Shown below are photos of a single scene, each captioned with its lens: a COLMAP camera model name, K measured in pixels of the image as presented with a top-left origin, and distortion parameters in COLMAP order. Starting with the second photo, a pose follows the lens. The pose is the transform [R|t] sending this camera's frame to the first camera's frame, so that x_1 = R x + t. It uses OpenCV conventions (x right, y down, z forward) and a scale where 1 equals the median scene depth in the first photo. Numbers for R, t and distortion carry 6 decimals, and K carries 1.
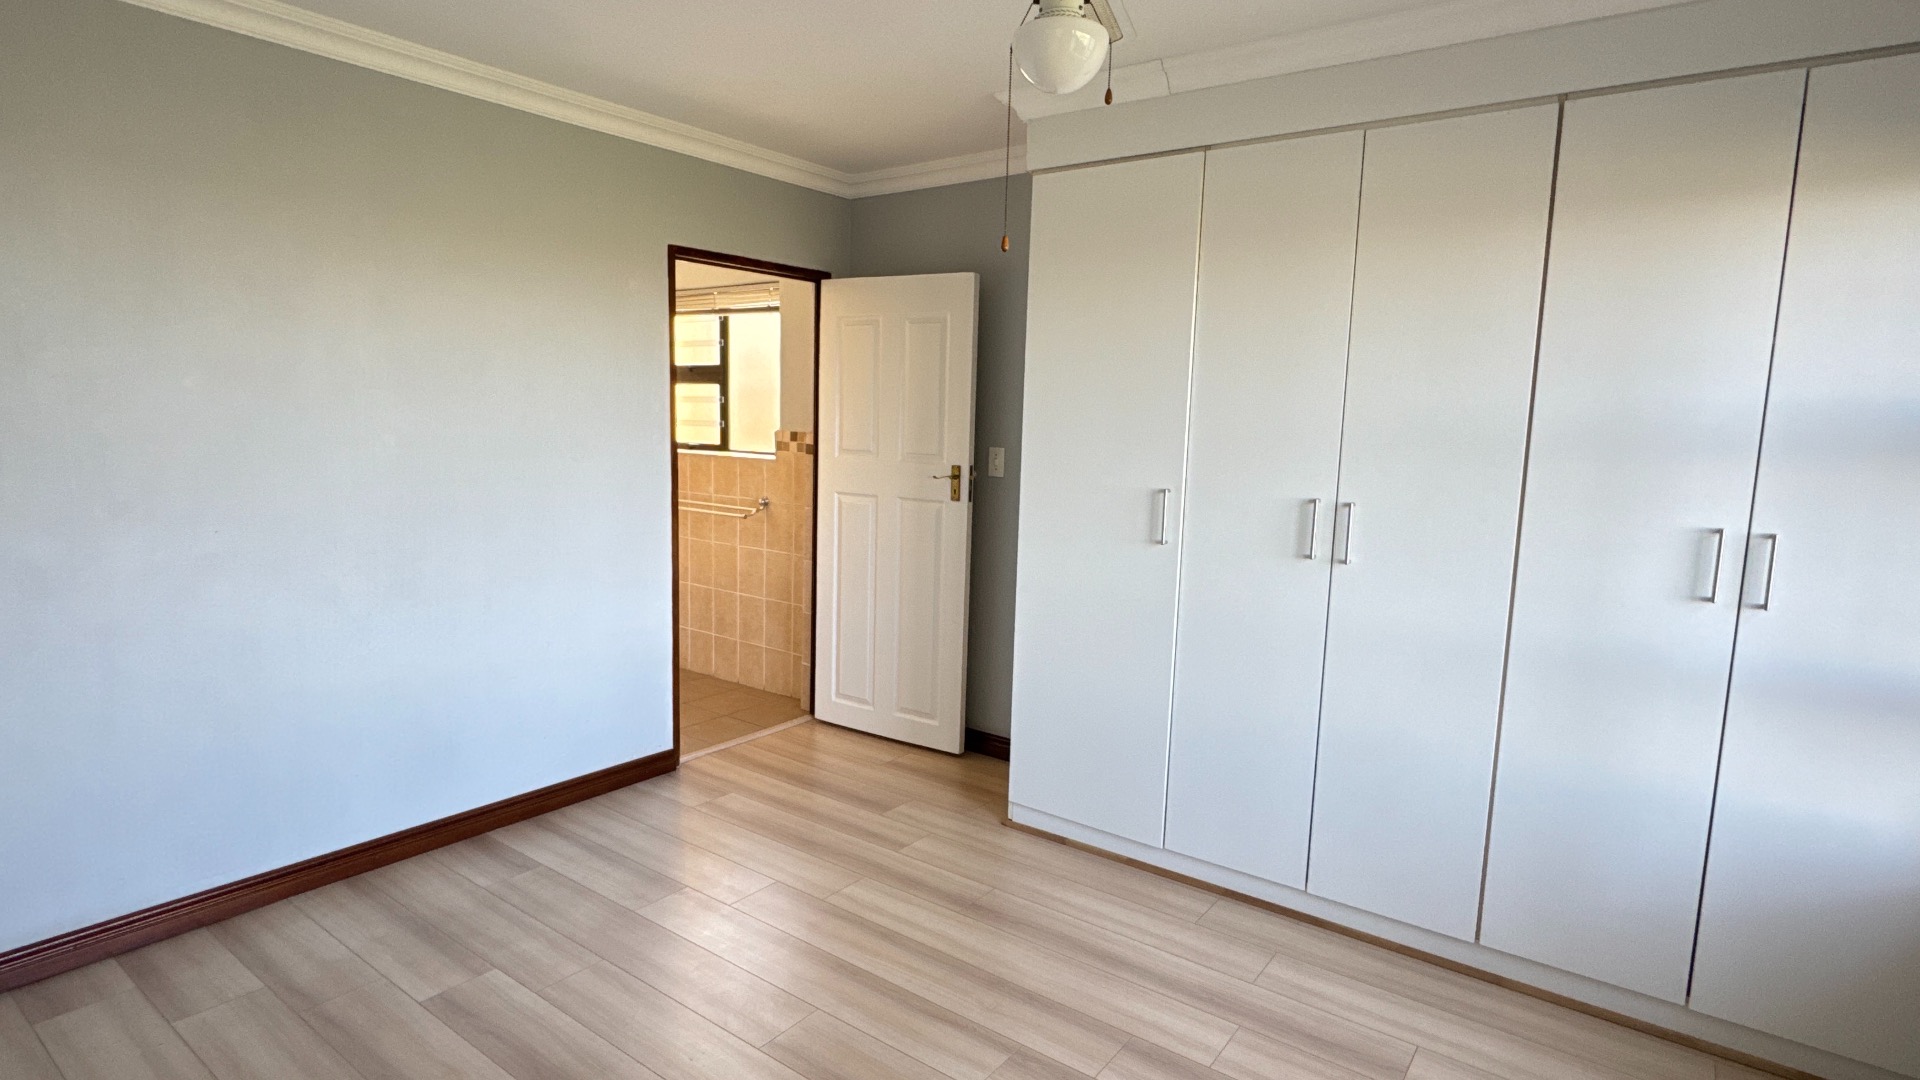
lens RADIAL K [[974.8, 0, 963.9], [0, 974.8, 543.4], [0, 0, 1]] dist [0.003037, 0.000087]
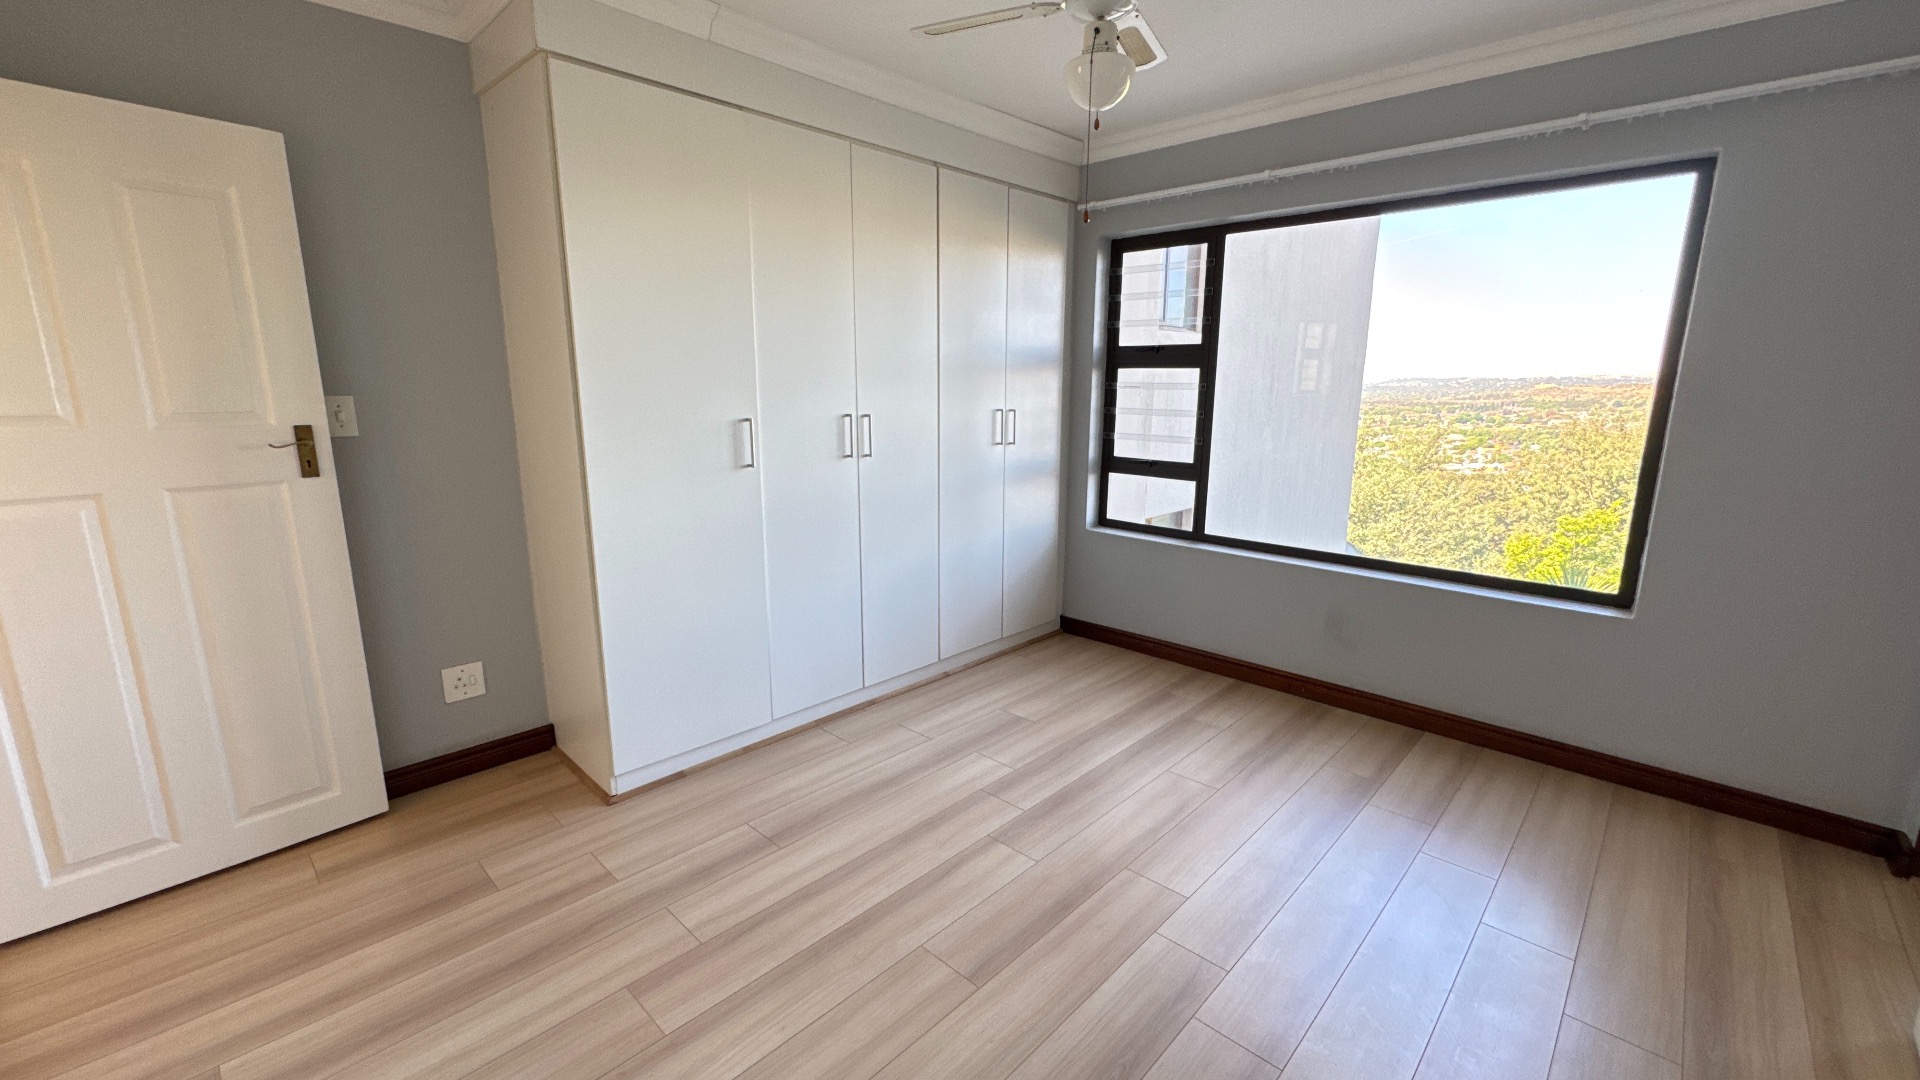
lens RADIAL K [[765.8, 0, 960.1], [0, 765.8, 536.5], [0, 0, 1]] dist [0.001486, 0.000142]
pose [[0.141069, -0.229989, 0.962915, -0.601266], [0.128281, 0.968688, 0.212575, -0.074395], [-0.981654, 0.093536, 0.166155, 0.580670]]
